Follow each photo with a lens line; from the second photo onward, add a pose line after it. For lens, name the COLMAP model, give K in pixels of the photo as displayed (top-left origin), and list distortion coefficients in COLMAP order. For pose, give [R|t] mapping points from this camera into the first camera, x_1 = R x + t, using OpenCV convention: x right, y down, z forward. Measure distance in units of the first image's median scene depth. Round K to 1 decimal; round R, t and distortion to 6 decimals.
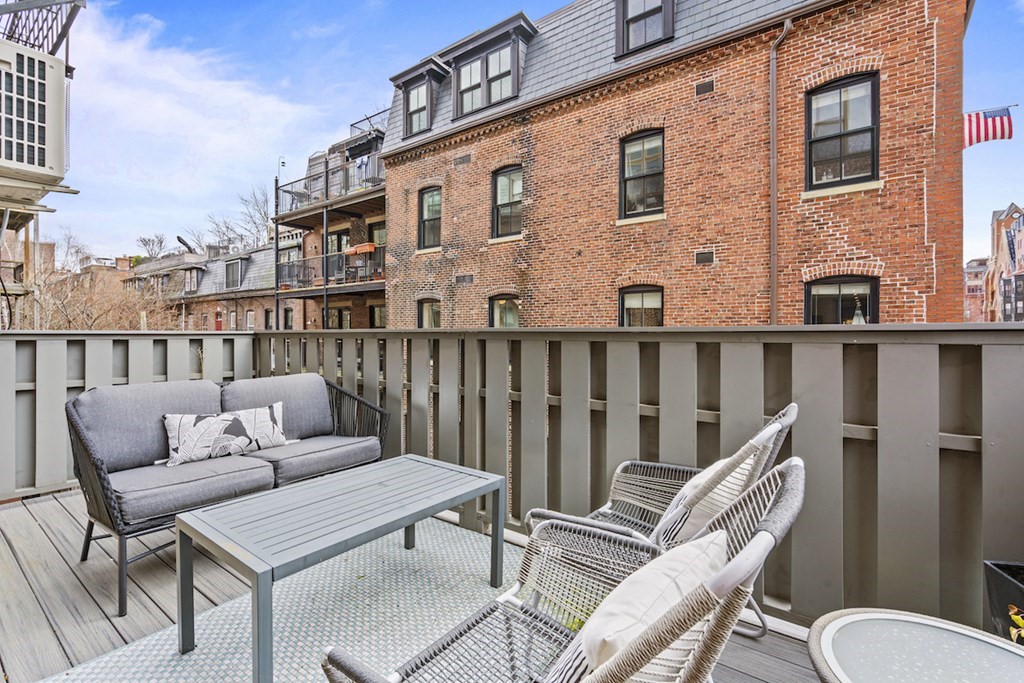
lens RADIAL K [[469.6, 0, 508.8], [0, 469.6, 330.5], [0, 0, 1]] dist [-0.000450, 0.000731]
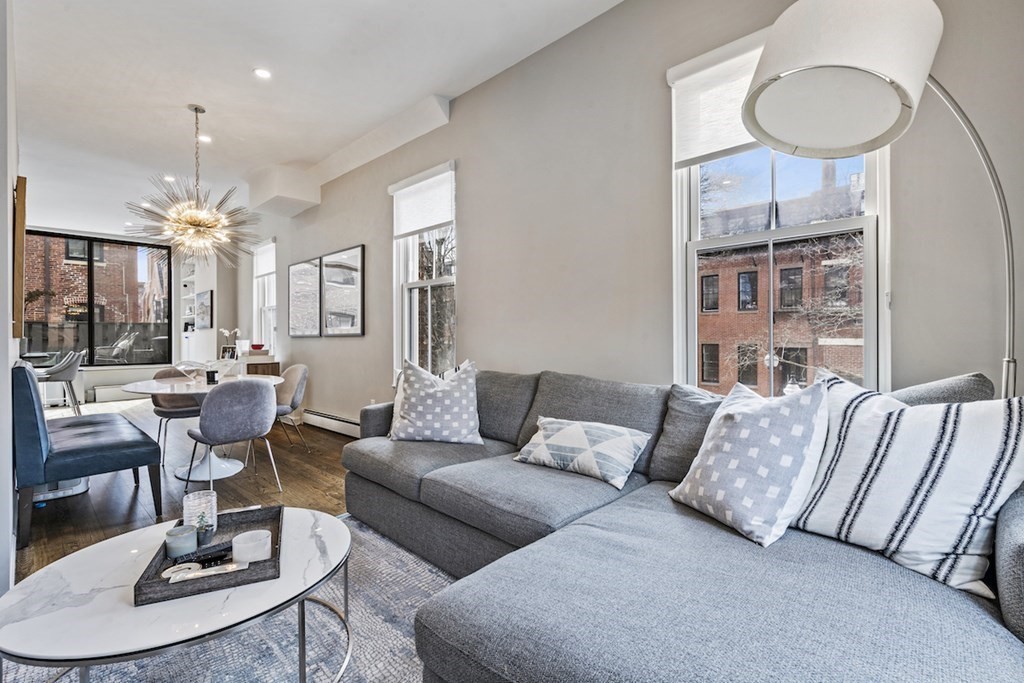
lens RADIAL K [[467.2, 0, 509.8], [0, 467.2, 340.9], [0, 0, 1]] dist [-0.001164, 0.000696]
pose [[0.112175, -0.003161, 0.993683, -0.877342], [0.008516, 0.999961, 0.002219, 0.049555], [-0.993652, 0.008213, 0.112197, -0.852878]]
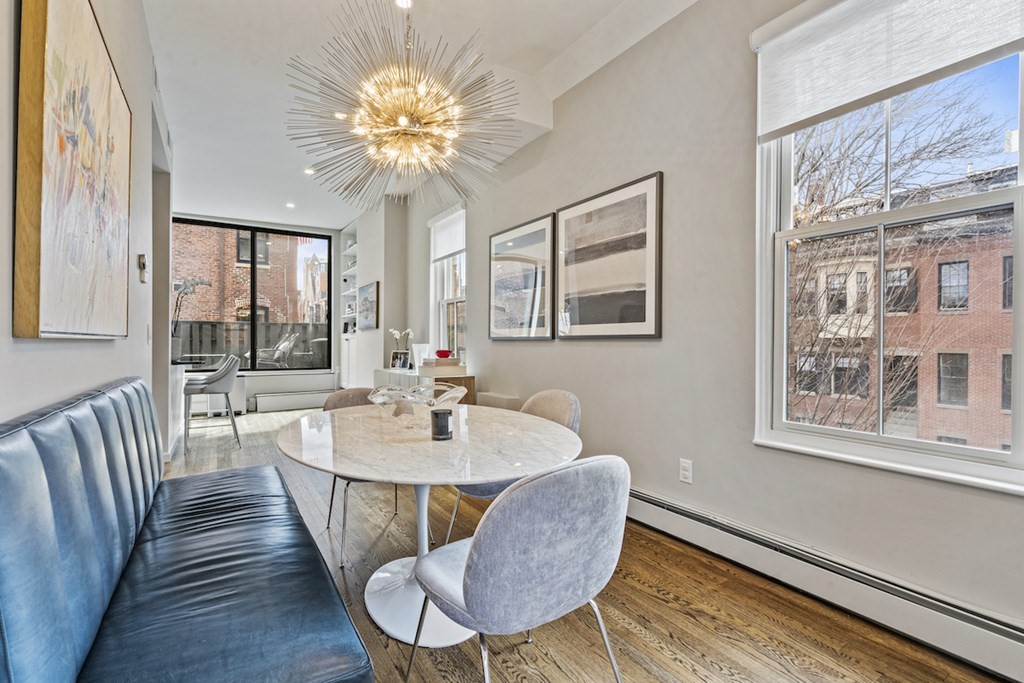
lens RADIAL K [[469.7, 0, 513.3], [0, 469.7, 346.5], [0, 0, 1]] dist [-0.003214, 0.000521]
pose [[0.343386, -0.003918, 0.939186, -0.681645], [-0.001156, 0.999989, 0.004594, 0.046930], [-0.939194, -0.002663, 0.343378, -0.651138]]
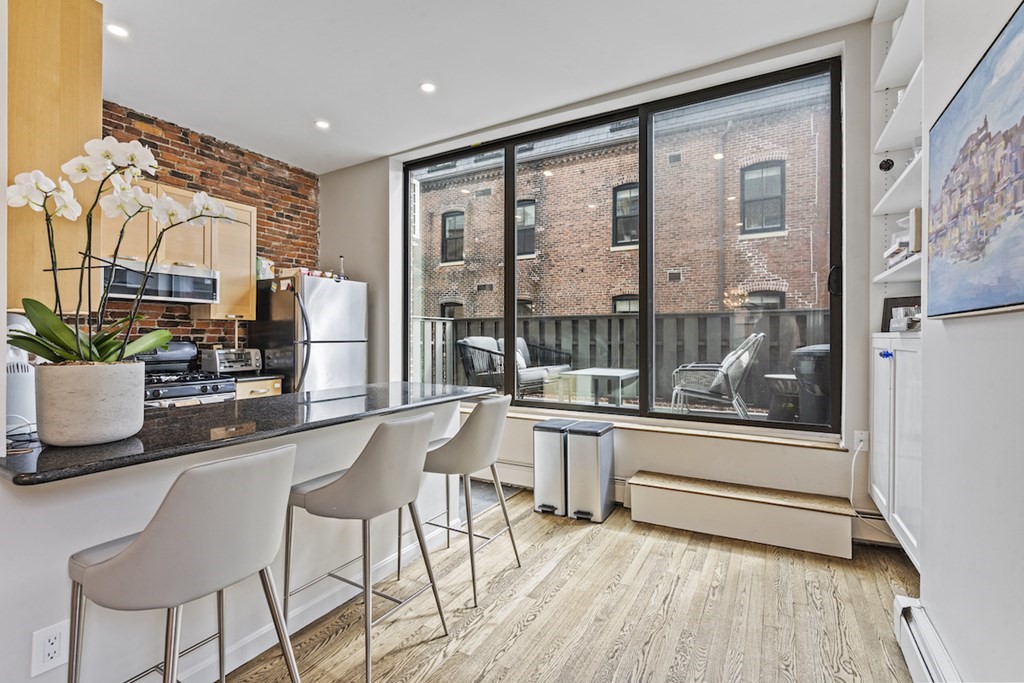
lens RADIAL K [[470.7, 0, 509.4], [0, 470.7, 335.7], [0, 0, 1]] dist [-0.003281, 0.000019]
pose [[0.991454, 0.005730, 0.130328, -0.233059], [-0.005014, 0.999970, -0.005824, 0.031905], [-0.130358, 0.005121, 0.991454, -0.309590]]
